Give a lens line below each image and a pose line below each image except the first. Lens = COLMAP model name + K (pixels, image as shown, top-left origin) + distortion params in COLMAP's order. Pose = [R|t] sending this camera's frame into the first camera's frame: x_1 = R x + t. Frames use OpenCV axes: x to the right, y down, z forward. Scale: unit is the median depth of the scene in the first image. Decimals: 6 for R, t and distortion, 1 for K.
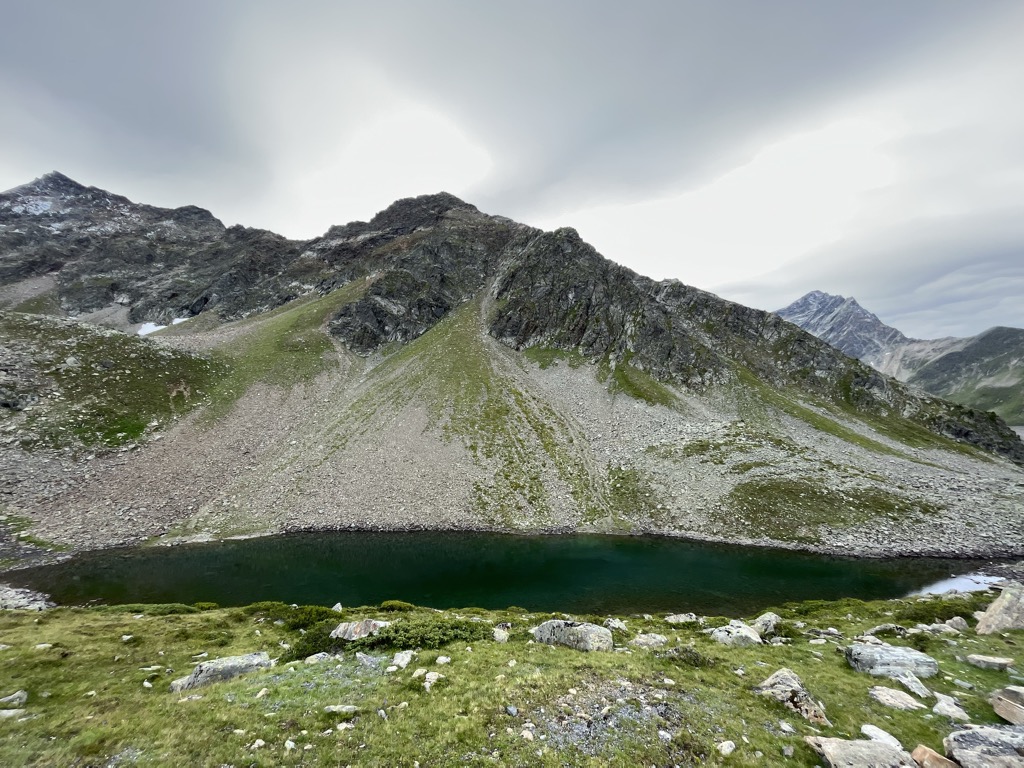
lens RADIAL K [[411.6, 0, 507.7], [0, 411.6, 384.3], [0, 0, 1]] dist [-0.001145, -0.000199]
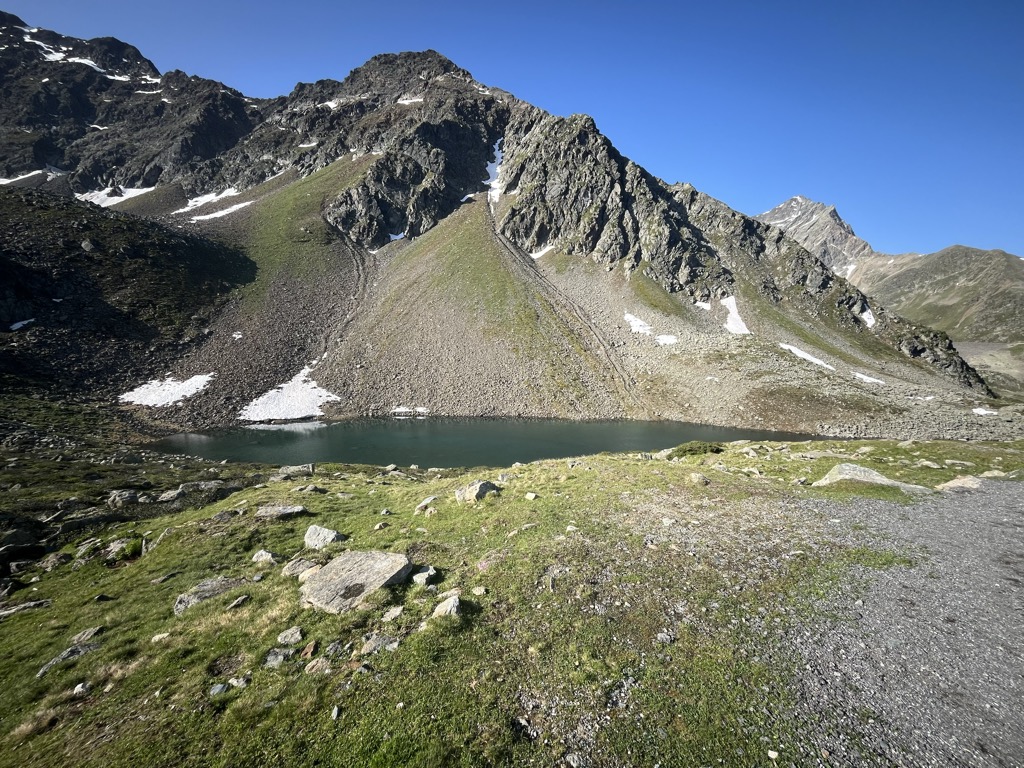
lens RADIAL K [[411.6, 0, 516.6], [0, 411.6, 386.1], [0, 0, 1]] dist [-0.001145, -0.000199]
pose [[0.995647, 0.022604, 0.090423, -0.091841], [-0.044266, 0.968429, 0.245328, -0.011762], [-0.082022, -0.248263, 0.965214, -0.042645]]
